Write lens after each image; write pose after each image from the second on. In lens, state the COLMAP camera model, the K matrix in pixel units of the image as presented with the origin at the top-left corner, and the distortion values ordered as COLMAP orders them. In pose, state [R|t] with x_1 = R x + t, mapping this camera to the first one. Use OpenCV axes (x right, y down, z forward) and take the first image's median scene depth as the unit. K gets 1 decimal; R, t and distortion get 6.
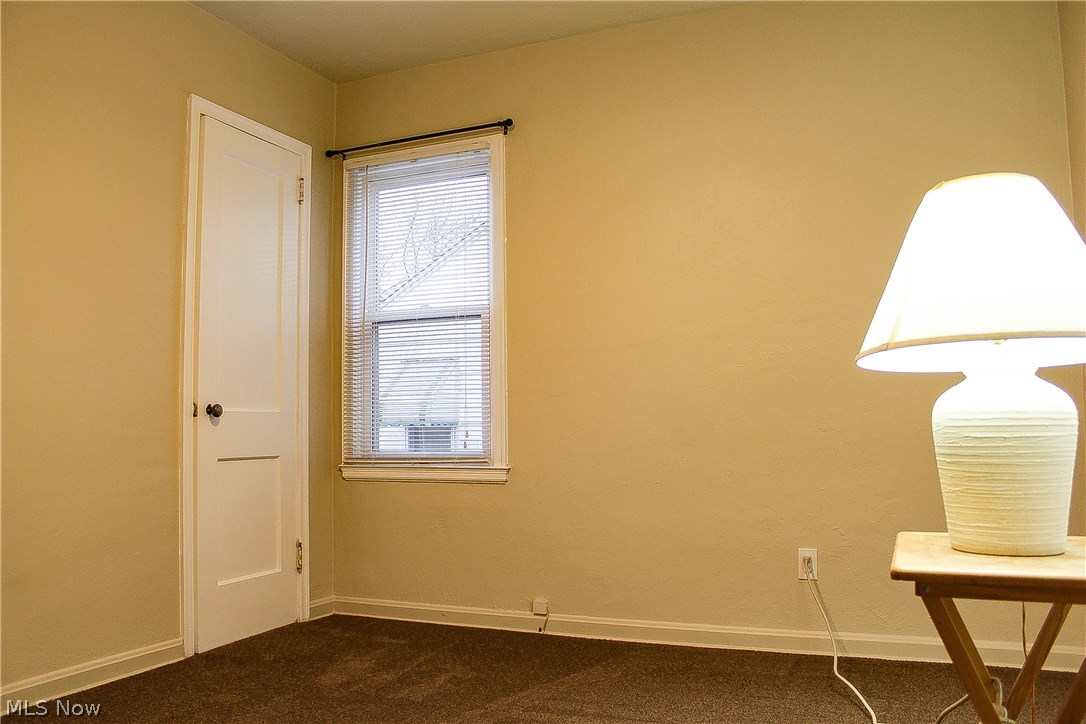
lens RADIAL K [[902.4, 0, 543.0], [0, 902.4, 362.0], [0, 0, 1]] dist [-0.157651, 0.142603]
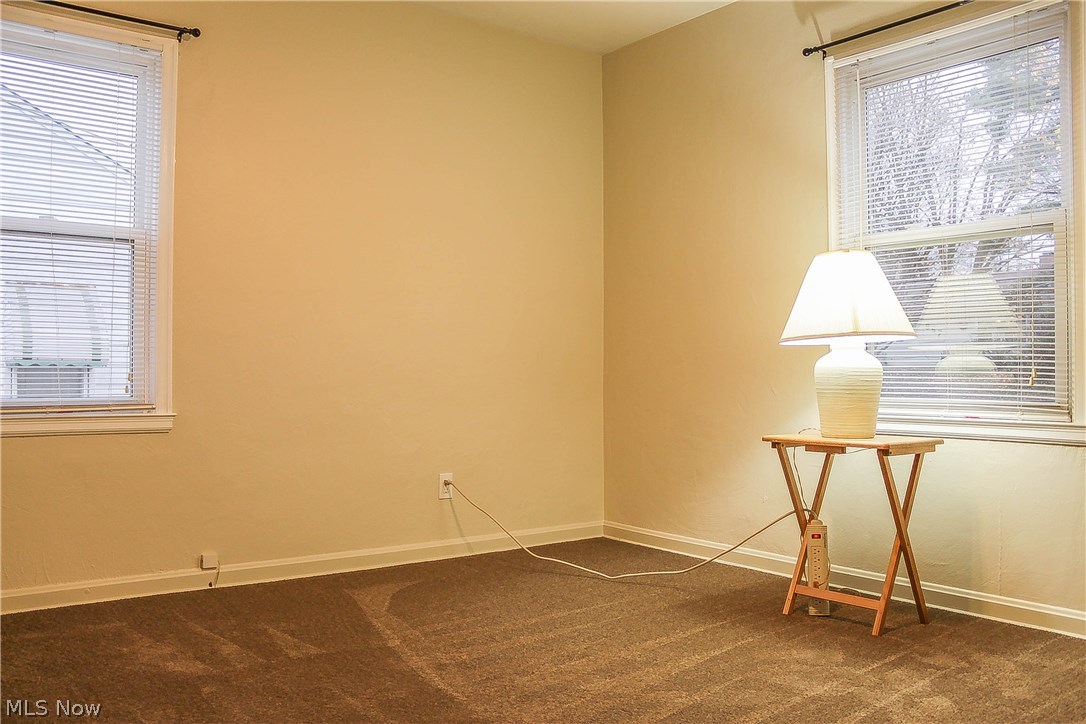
lens RADIAL K [[902.4, 0, 543.0], [0, 902.4, 362.0], [0, 0, 1]] dist [-0.157651, 0.142603]
pose [[0.497356, 0.023640, 0.867224, -0.613300], [-0.068981, 0.997541, 0.012368, 0.027969], [-0.864800, -0.065973, 0.497764, 0.236427]]
